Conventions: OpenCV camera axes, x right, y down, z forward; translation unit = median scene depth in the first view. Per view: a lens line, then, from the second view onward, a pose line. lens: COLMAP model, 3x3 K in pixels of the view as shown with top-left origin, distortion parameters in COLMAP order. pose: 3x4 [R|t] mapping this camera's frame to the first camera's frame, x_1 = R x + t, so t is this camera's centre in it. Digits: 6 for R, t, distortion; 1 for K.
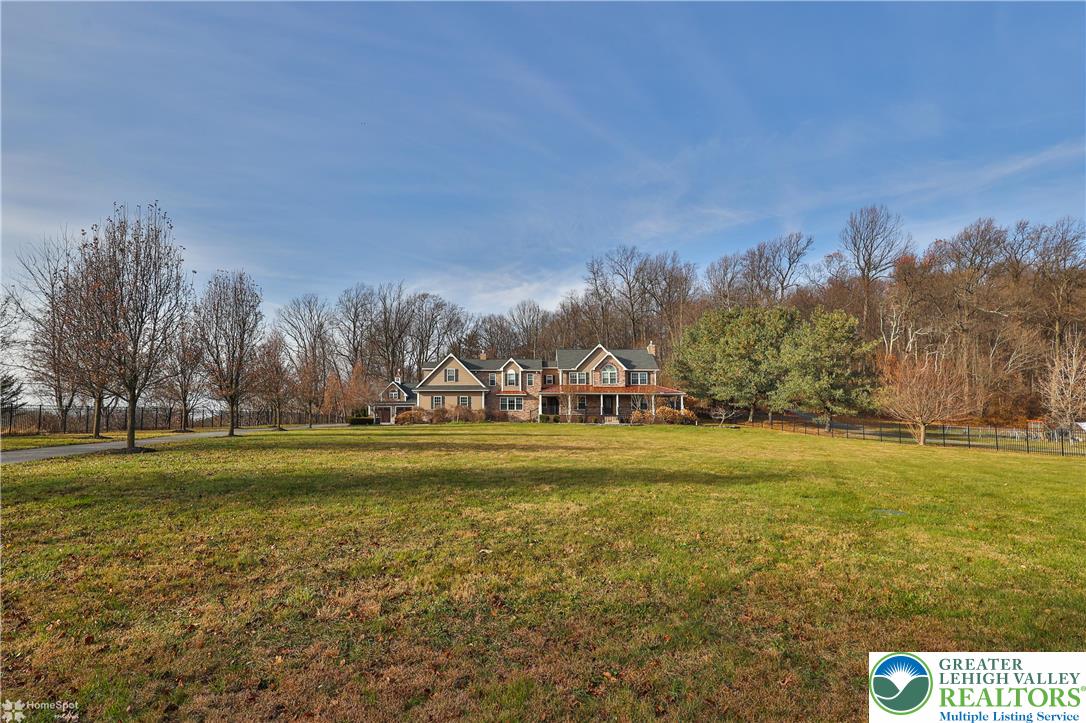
lens RADIAL K [[468.9, 0, 543.0], [0, 468.9, 361.5], [0, 0, 1]] dist [-0.000246, -0.000093]
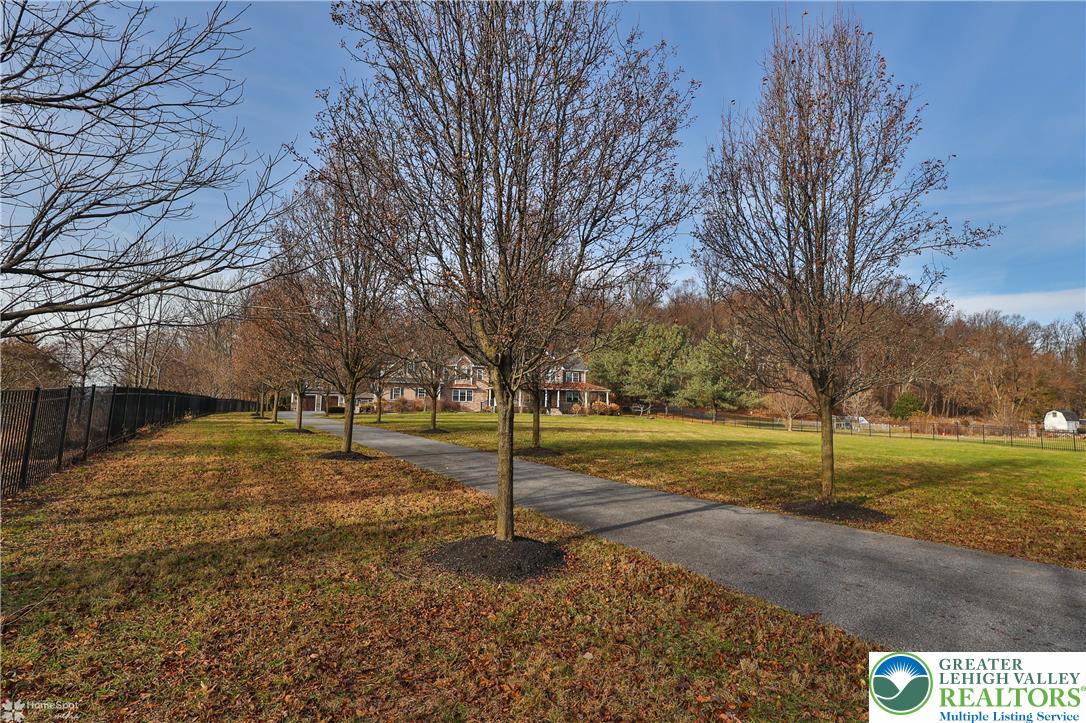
lens RADIAL K [[468.9, 0, 543.0], [0, 468.9, 361.5], [0, 0, 1]] dist [-0.000246, -0.000093]
pose [[0.948538, 0.045118, 0.313433, -0.264614], [-0.050804, 0.998659, 0.009994, -0.012955], [-0.312562, -0.025404, 0.949558, -0.127471]]
